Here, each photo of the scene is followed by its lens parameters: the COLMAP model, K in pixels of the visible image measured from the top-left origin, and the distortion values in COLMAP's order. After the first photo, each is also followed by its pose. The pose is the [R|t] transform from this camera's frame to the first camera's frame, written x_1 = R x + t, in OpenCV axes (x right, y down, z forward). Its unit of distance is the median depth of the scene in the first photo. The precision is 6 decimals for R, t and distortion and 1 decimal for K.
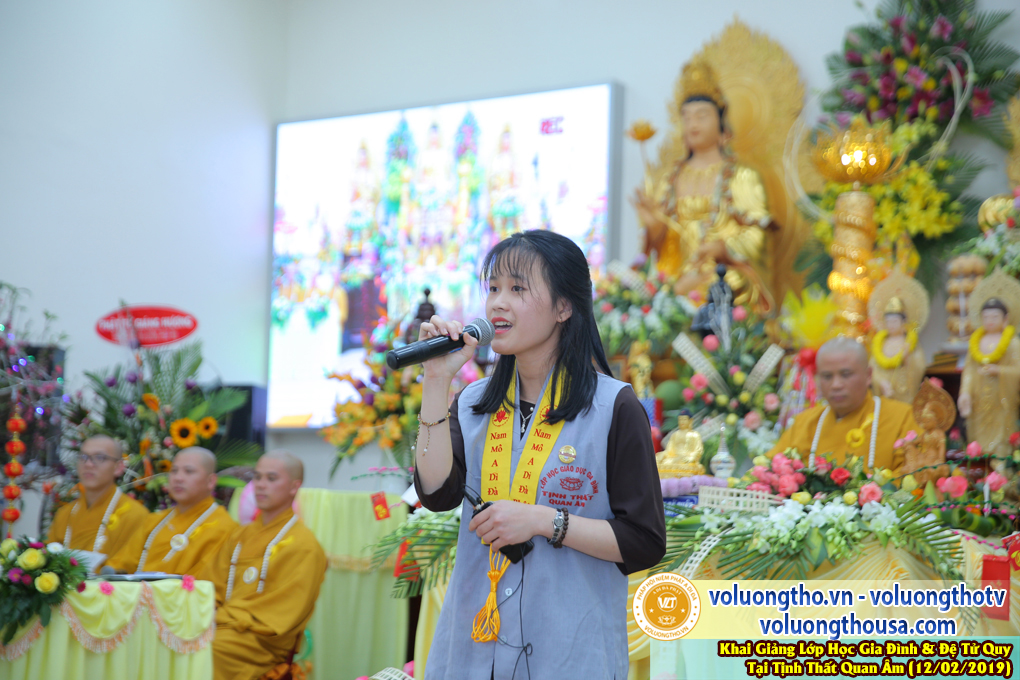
lens RADIAL K [[1881.6, 0, 506.8], [0, 1881.6, 344.8], [0, 0, 1]] dist [0.194925, 0.000000]
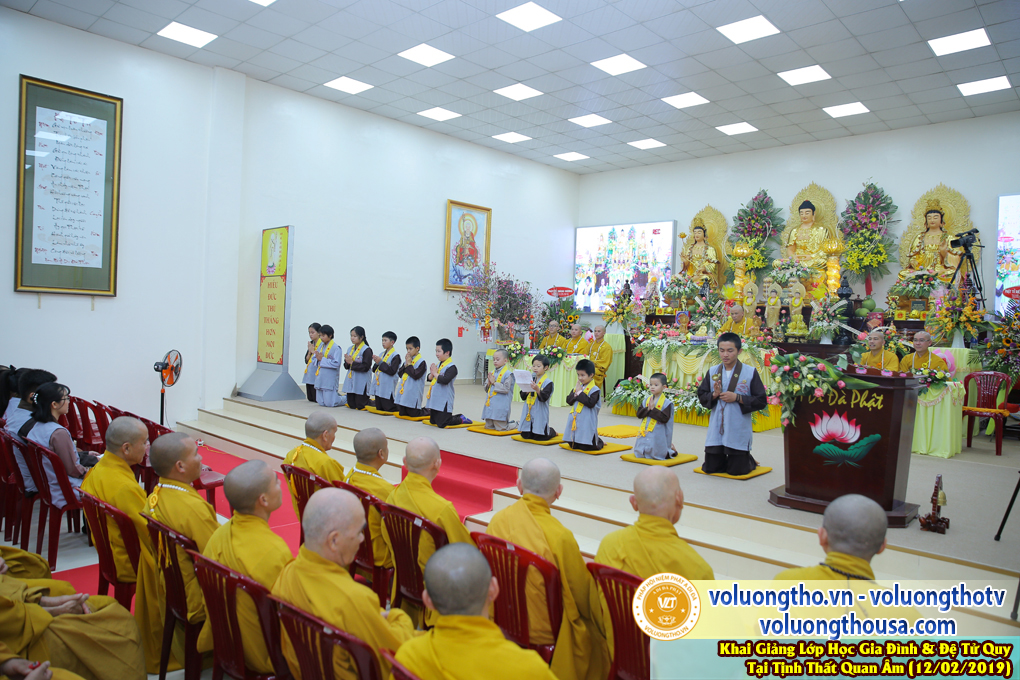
lens RADIAL K [[696.6, 0, 511.4], [0, 696.6, 336.0], [0, 0, 1]] dist [-0.098877, 0.081472]
pose [[0.991417, 0.011738, -0.130212, -0.100044], [0.001908, 0.994557, 0.104179, -0.071427], [0.130726, -0.103534, 0.985998, -0.490387]]
